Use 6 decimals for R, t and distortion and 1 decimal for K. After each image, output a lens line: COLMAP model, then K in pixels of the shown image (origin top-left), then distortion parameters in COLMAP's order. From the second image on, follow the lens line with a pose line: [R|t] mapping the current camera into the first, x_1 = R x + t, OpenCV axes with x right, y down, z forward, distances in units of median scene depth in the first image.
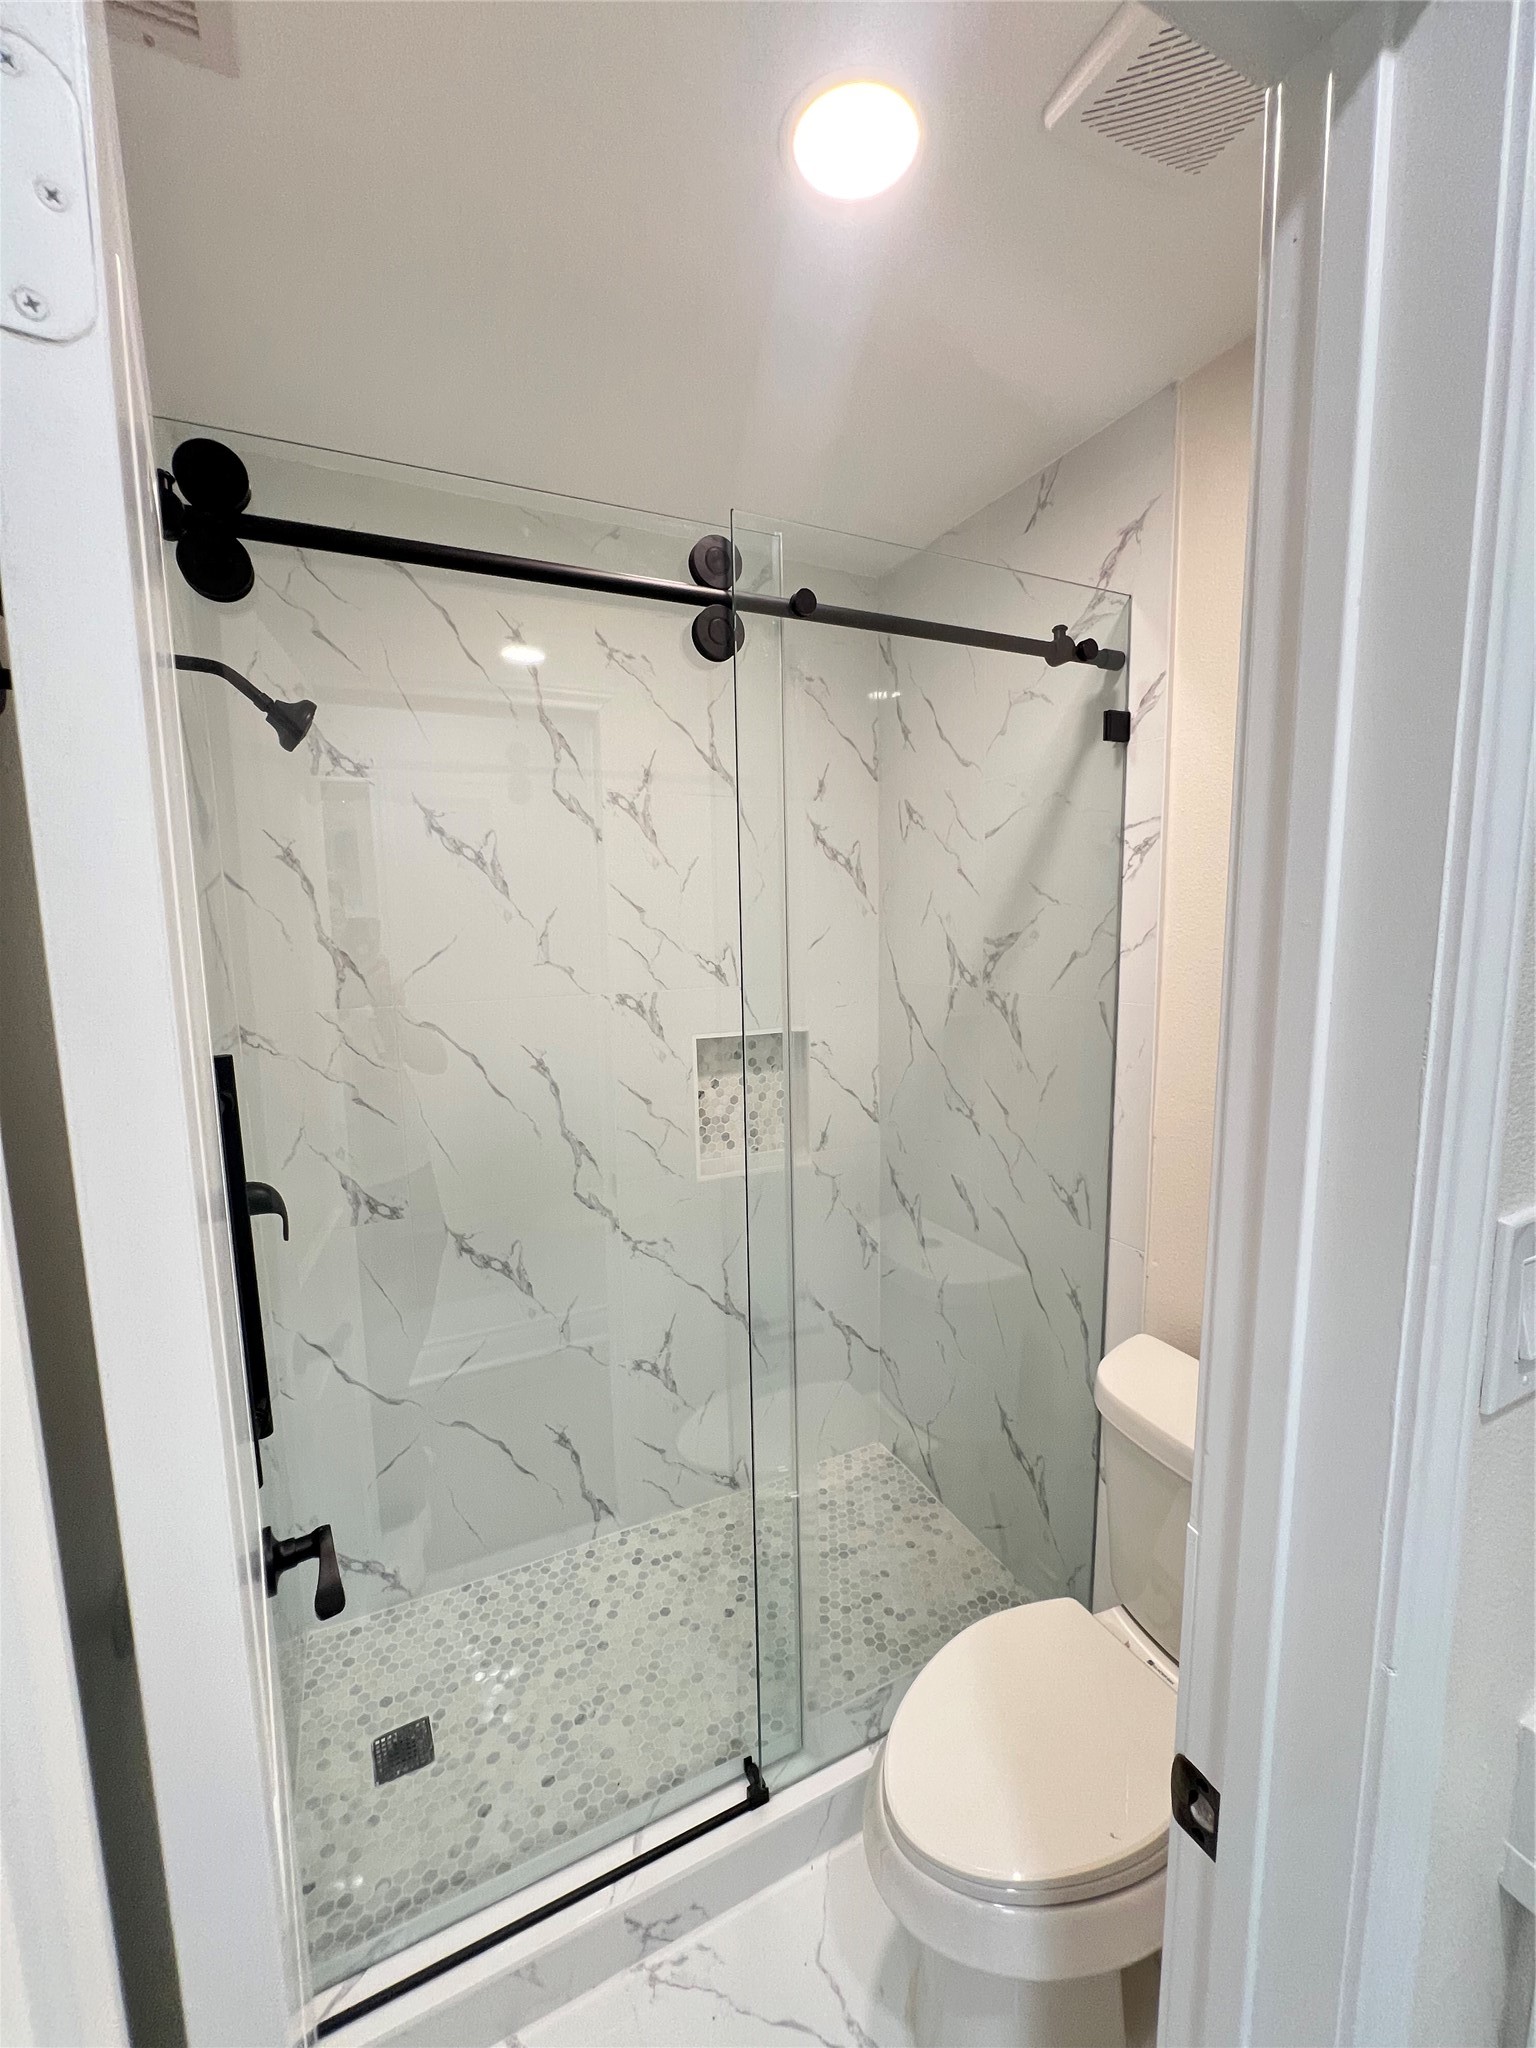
lens RADIAL K [[819.8, 0, 765.3], [0, 819.8, 1031.6], [0, 0, 1]] dist [0.011082, 0.000294]
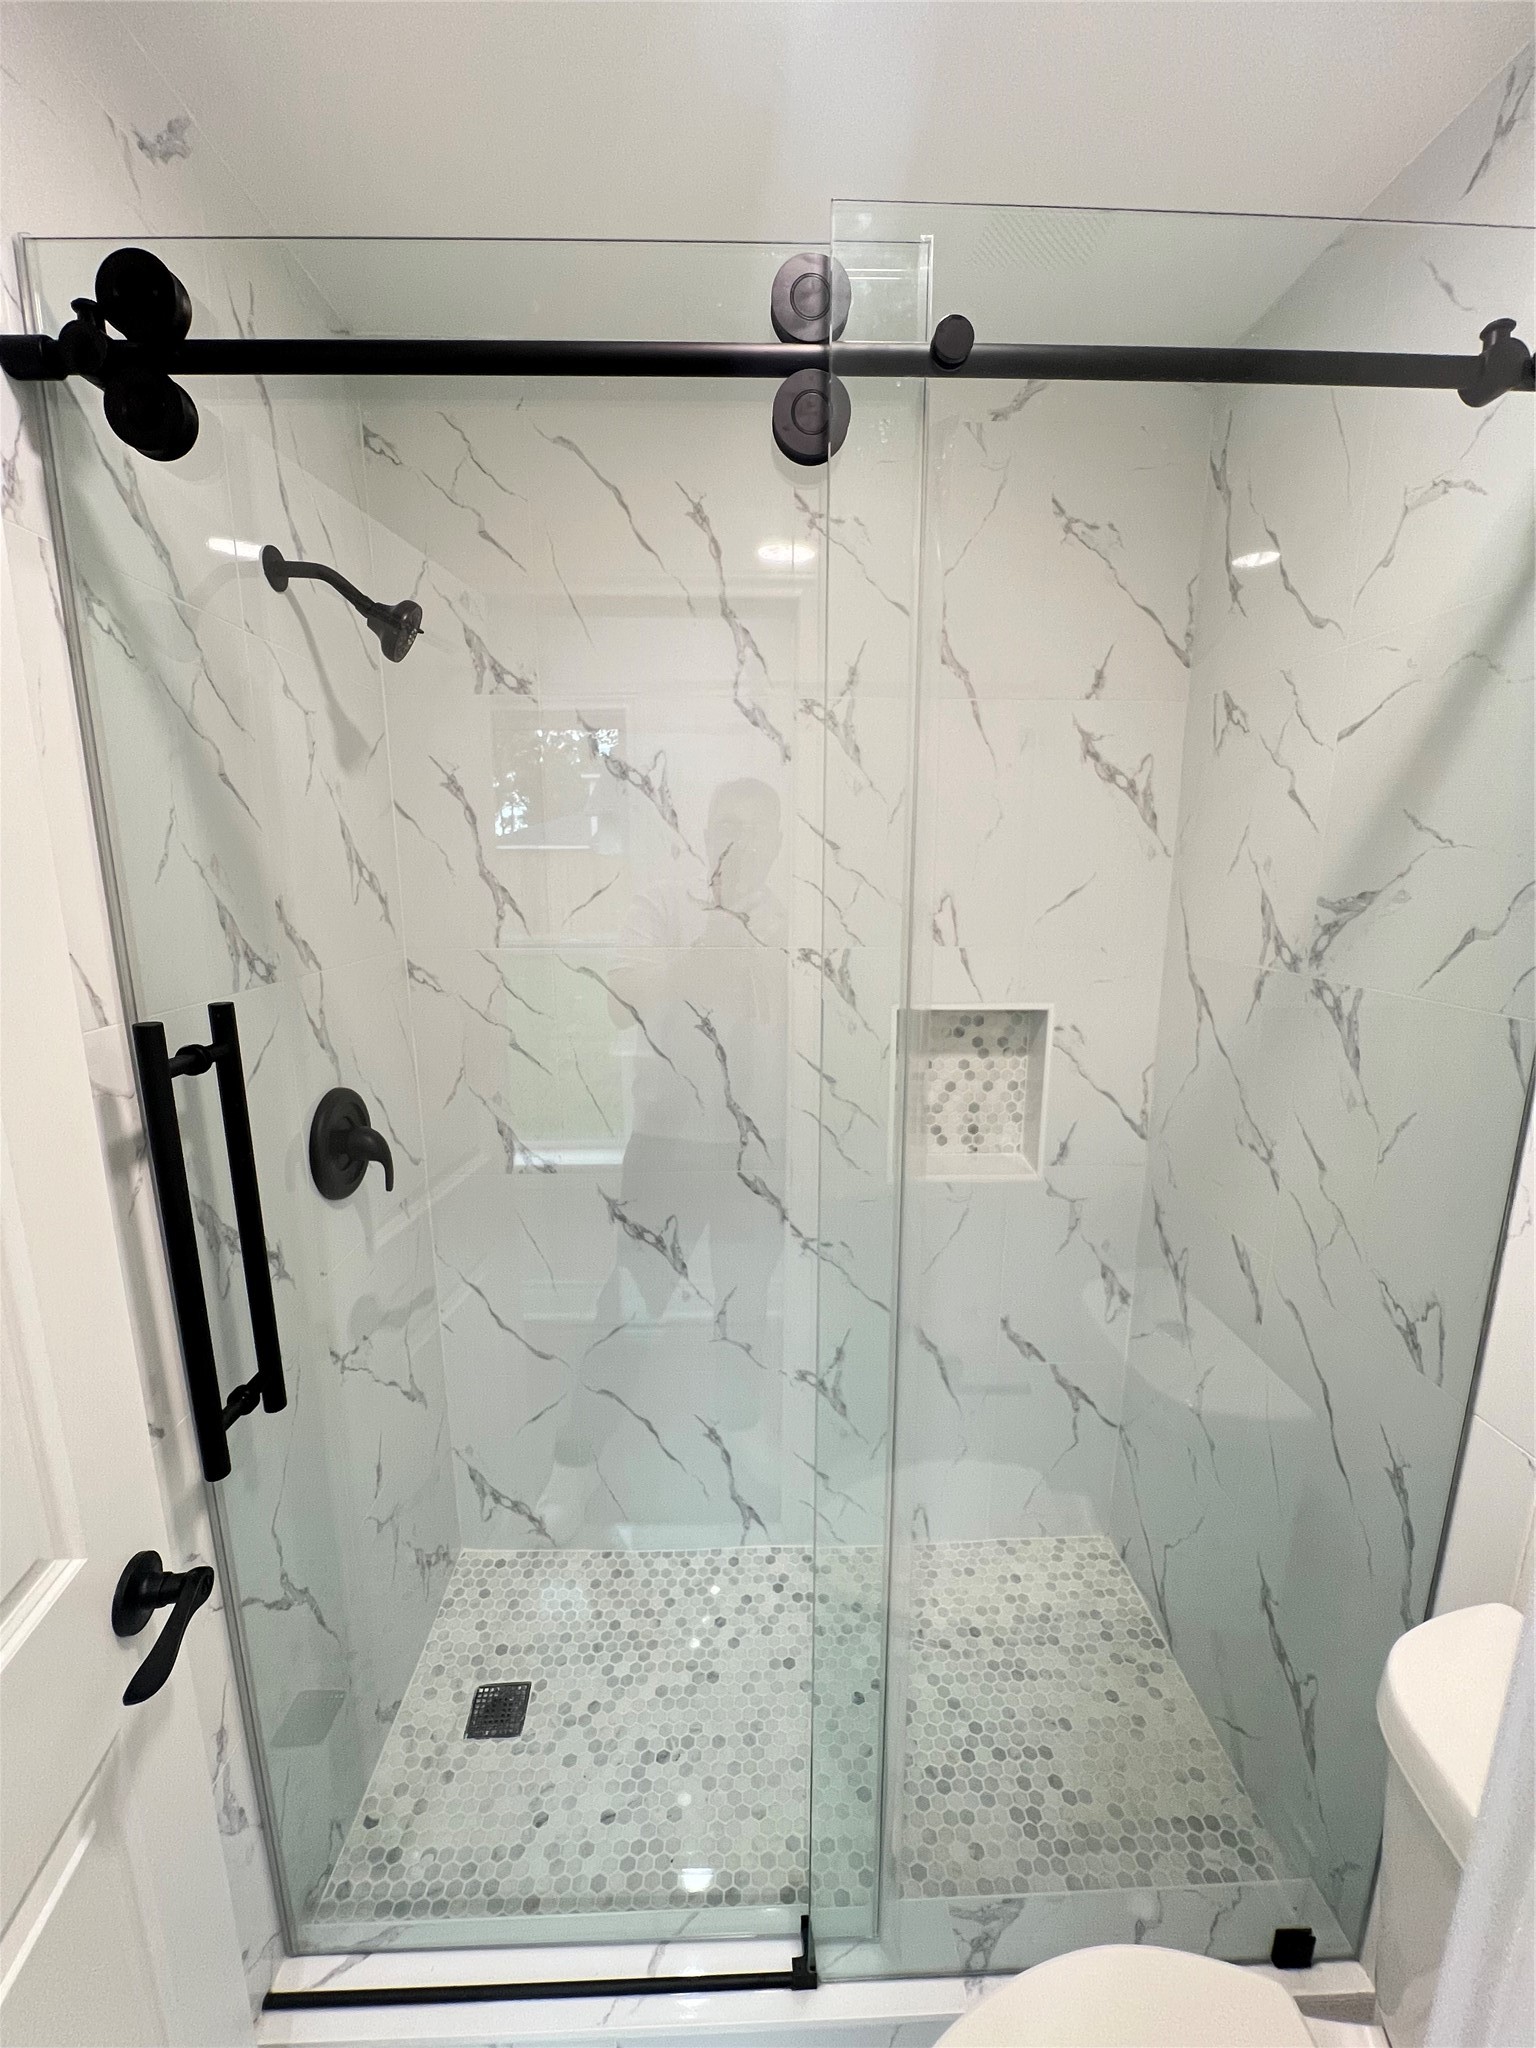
lens RADIAL K [[831.0, 0, 768.0], [0, 831.0, 1029.4], [0, 0, 1]] dist [-0.003489, 0.001062]
pose [[0.916991, 0.099431, -0.386317, 0.128247], [-0.072818, 0.993889, 0.082961, -0.032554], [0.392205, -0.047944, 0.918628, 0.215273]]
